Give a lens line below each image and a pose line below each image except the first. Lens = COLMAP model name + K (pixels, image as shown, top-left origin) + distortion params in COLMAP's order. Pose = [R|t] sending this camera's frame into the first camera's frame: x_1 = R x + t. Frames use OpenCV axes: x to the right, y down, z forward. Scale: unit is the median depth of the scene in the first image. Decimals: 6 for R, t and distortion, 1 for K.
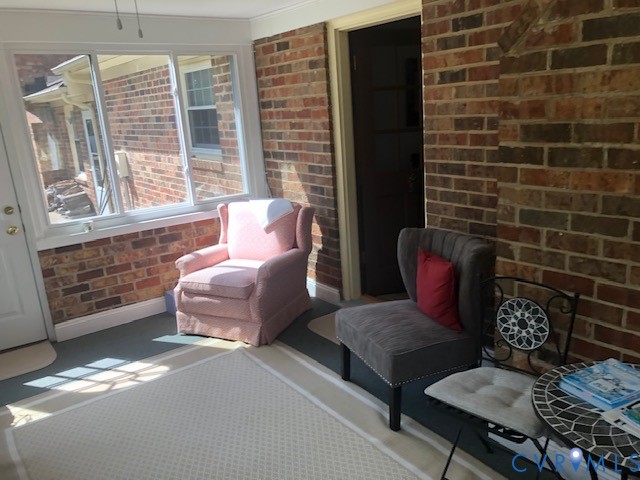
lens RADIAL K [[519.3, 0, 319.9], [0, 519.3, 240.9], [0, 0, 1]] dist [-0.001707, -0.013279]
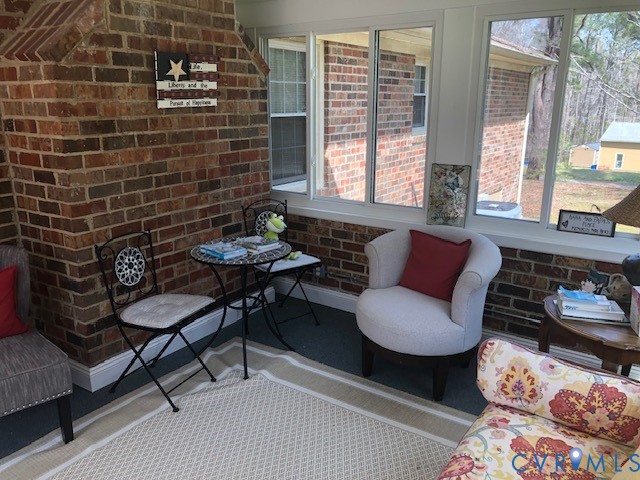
lens RADIAL K [[519.3, 0, 319.7], [0, 519.3, 240.3], [0, 0, 1]] dist [-0.001707, -0.013279]
pose [[-0.355351, -0.177579, 0.917710, -1.101753], [0.256011, 0.925757, 0.278268, -0.165853], [-0.898990, 0.333827, -0.283506, 0.982026]]
